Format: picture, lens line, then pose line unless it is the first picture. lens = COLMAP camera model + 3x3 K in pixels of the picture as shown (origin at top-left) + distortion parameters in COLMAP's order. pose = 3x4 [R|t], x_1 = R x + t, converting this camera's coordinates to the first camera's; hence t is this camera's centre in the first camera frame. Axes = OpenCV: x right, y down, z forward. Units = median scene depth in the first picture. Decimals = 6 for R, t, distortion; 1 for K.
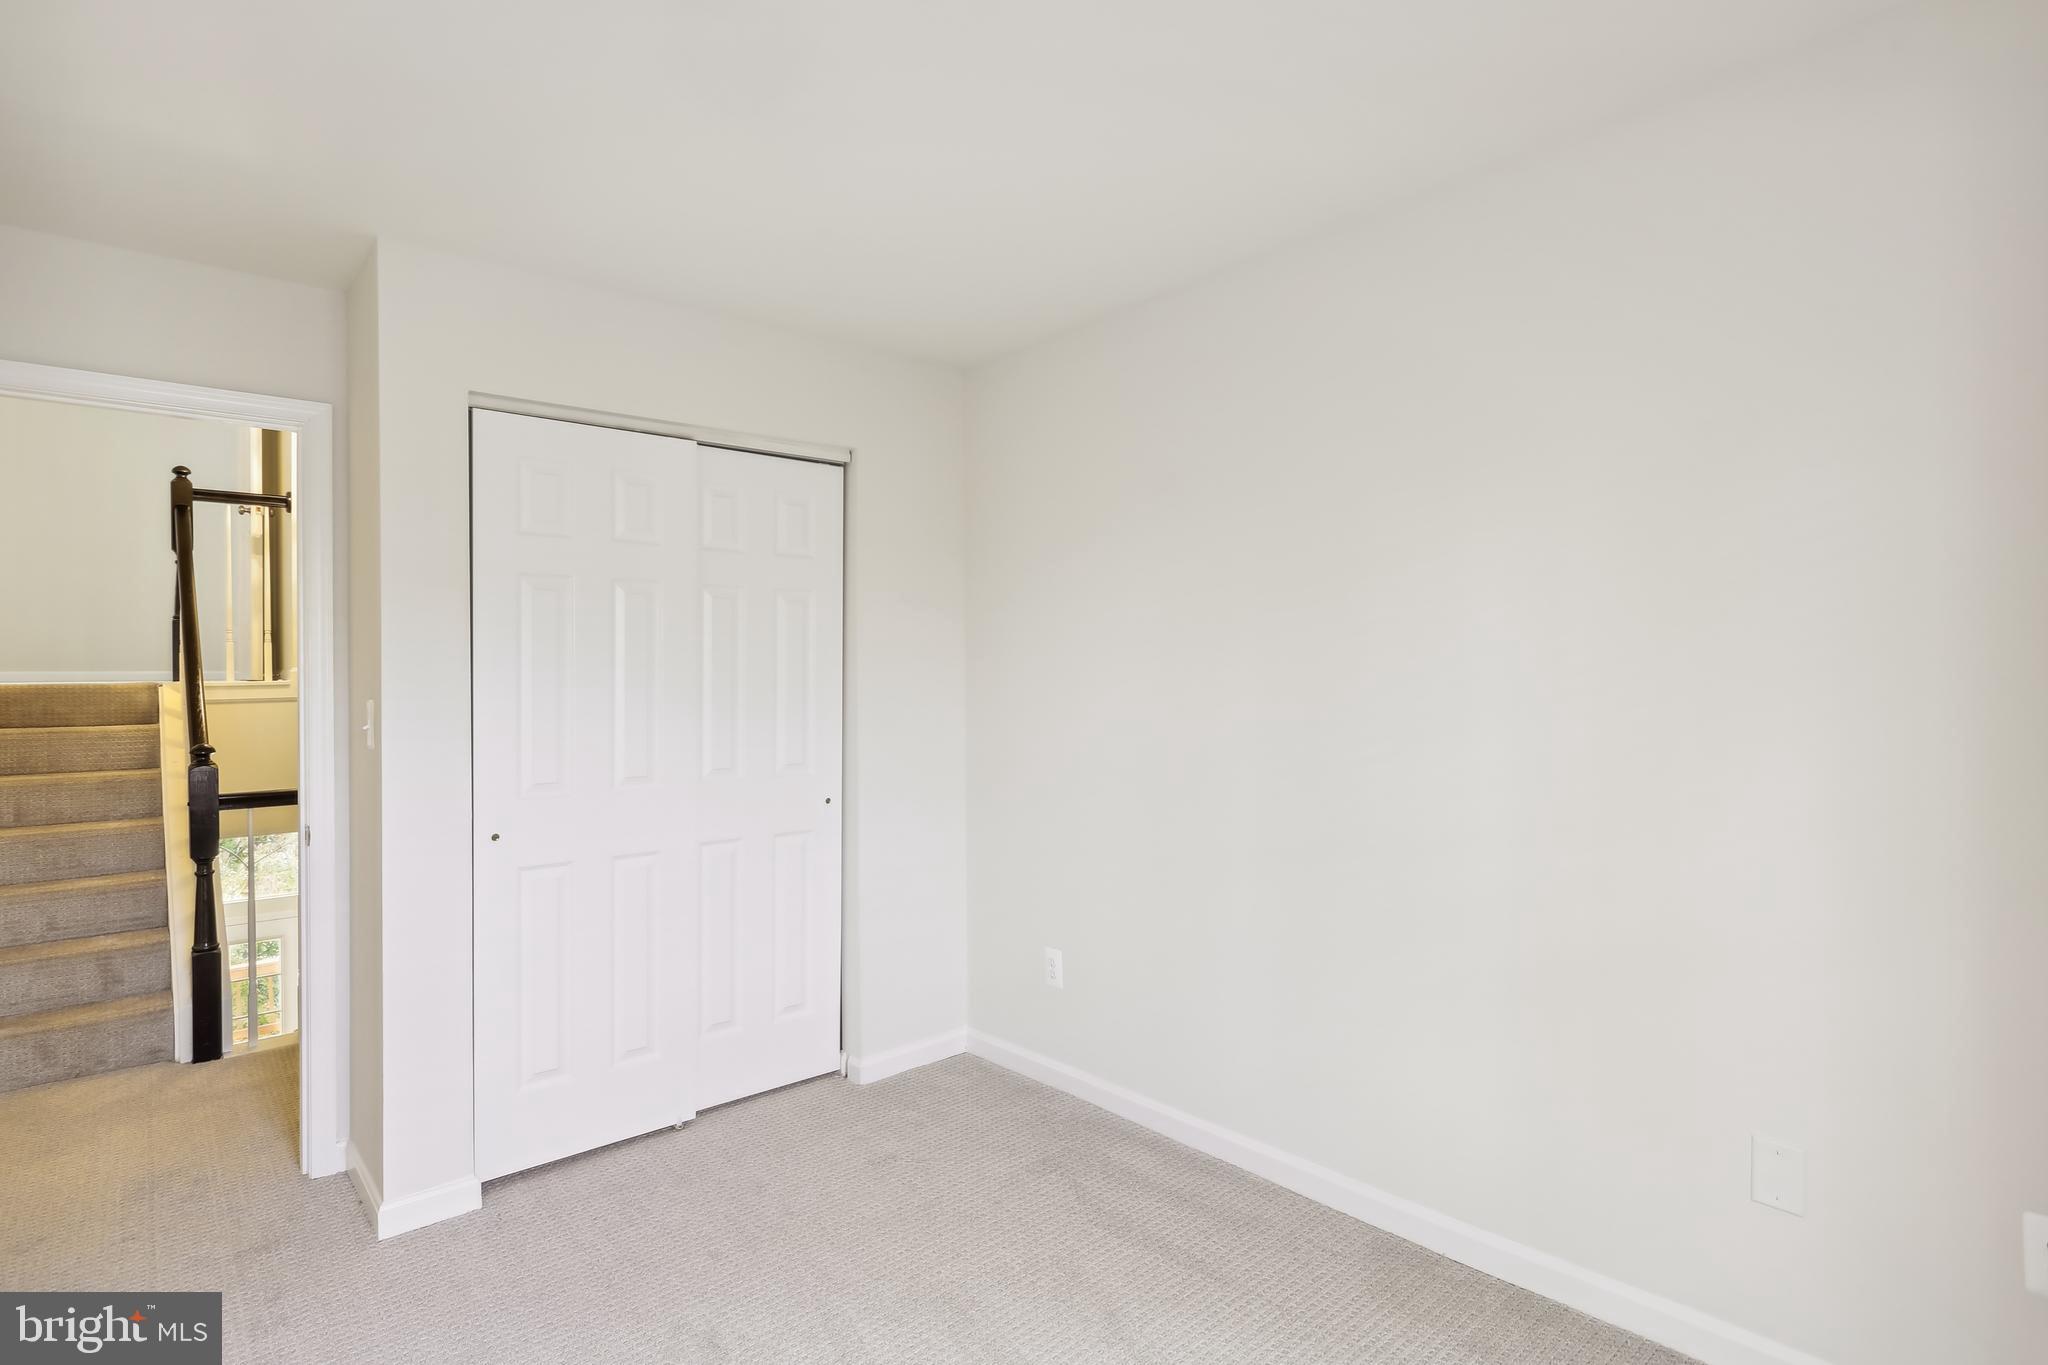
lens RADIAL K [[1031.9, 0, 1026.3], [0, 1031.9, 678.6], [0, 0, 1]] dist [0.001235, 0.000220]
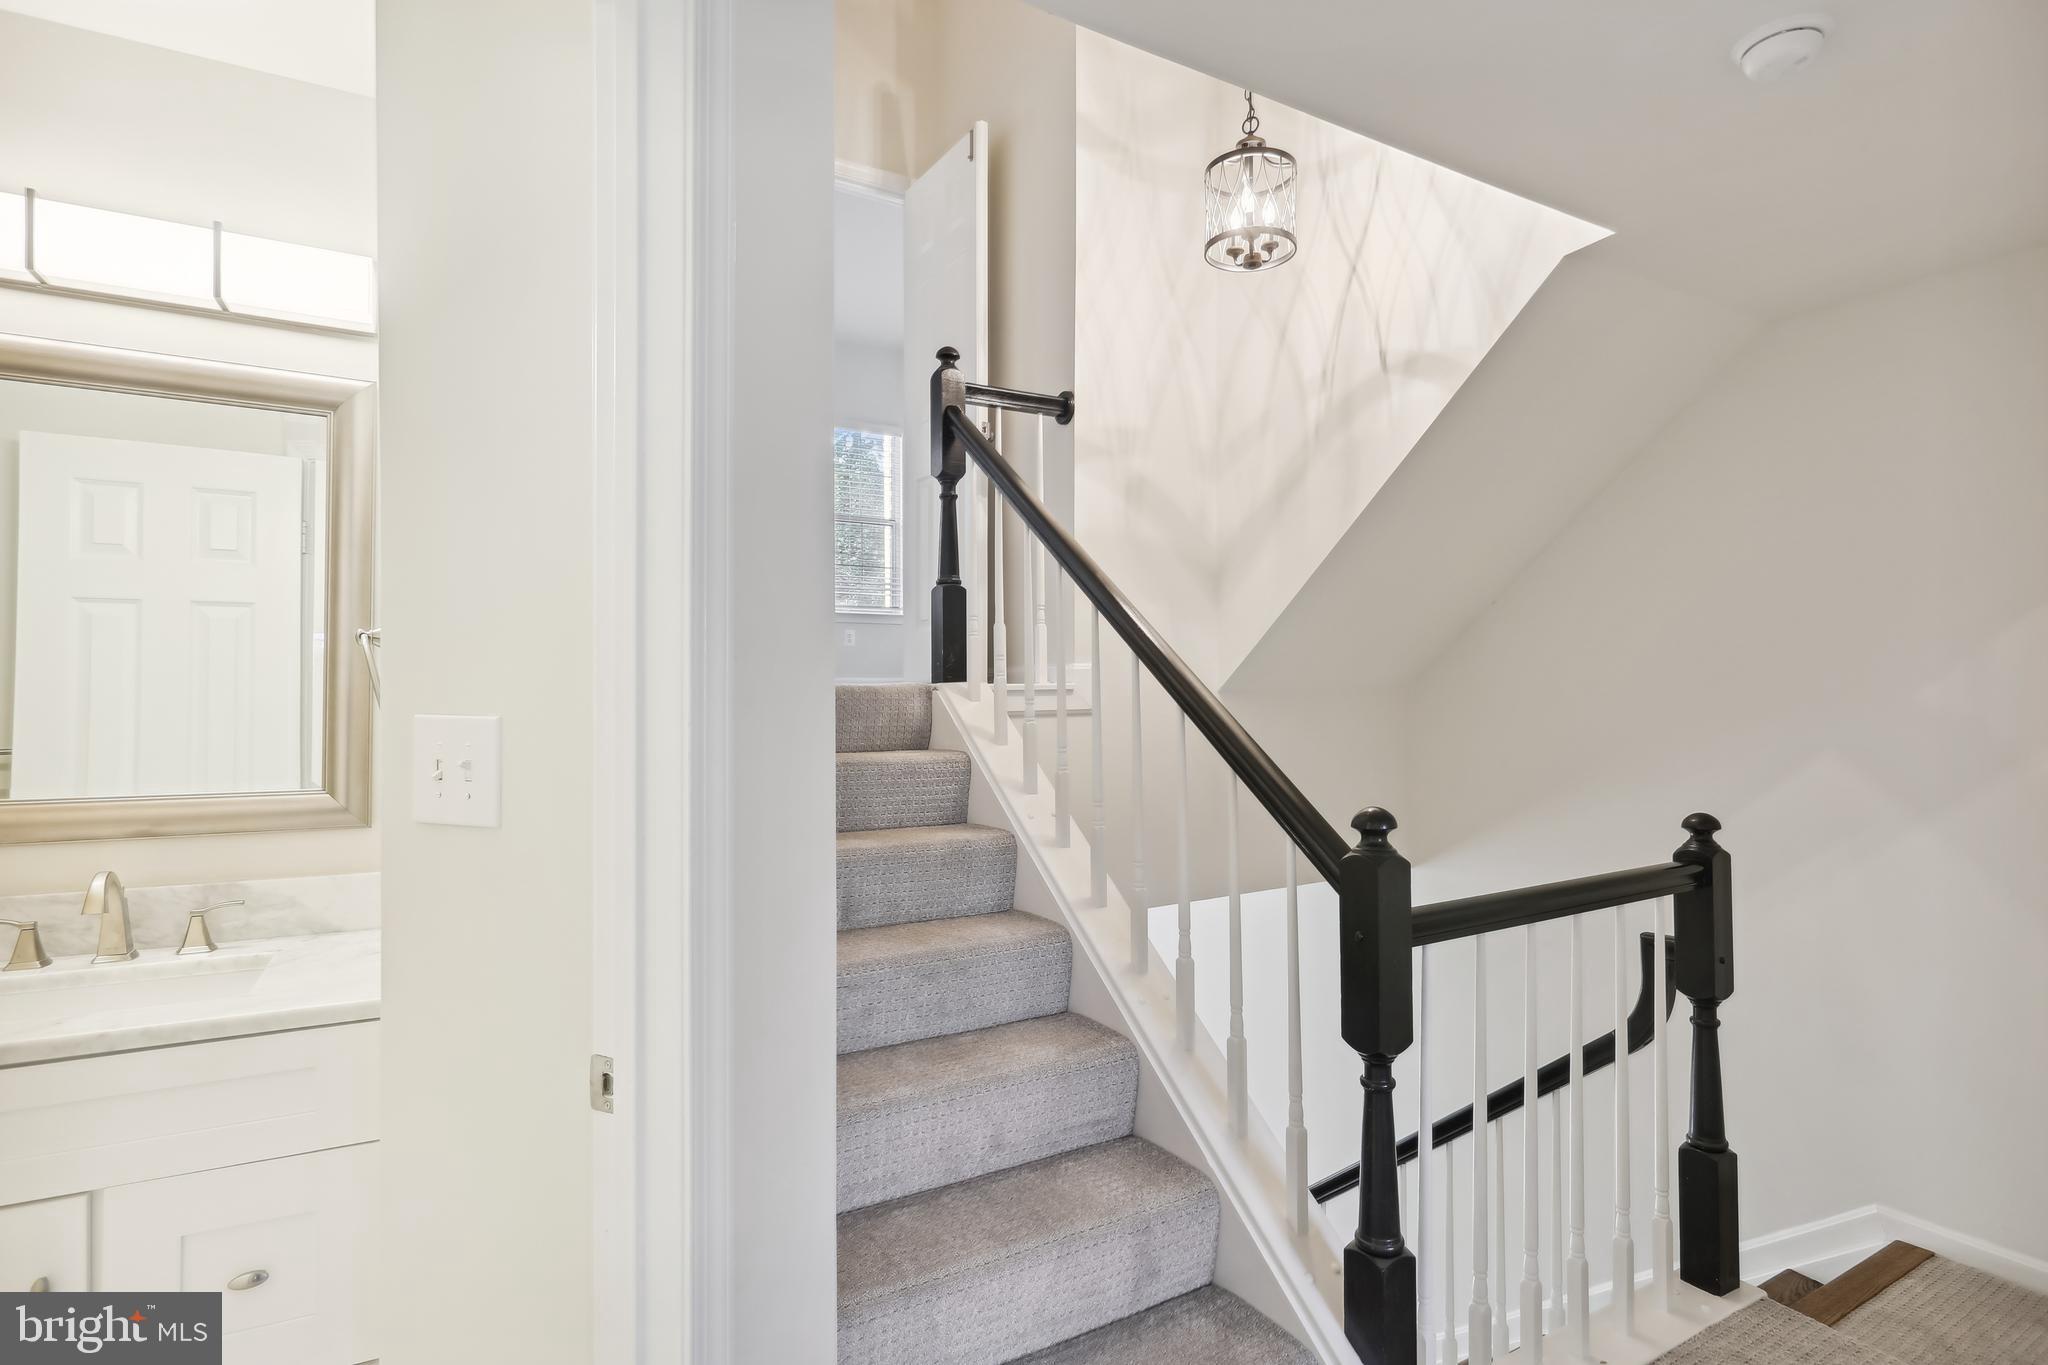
lens RADIAL K [[1031.9, 0, 1023.6], [0, 1031.9, 685.5], [0, 0, 1]] dist [0.001235, 0.000220]
pose [[0.983819, 0.002250, -0.179149, -0.689887], [-0.004137, 0.999940, -0.010159, 0.011294], [0.179115, 0.010736, 0.983770, 0.401226]]
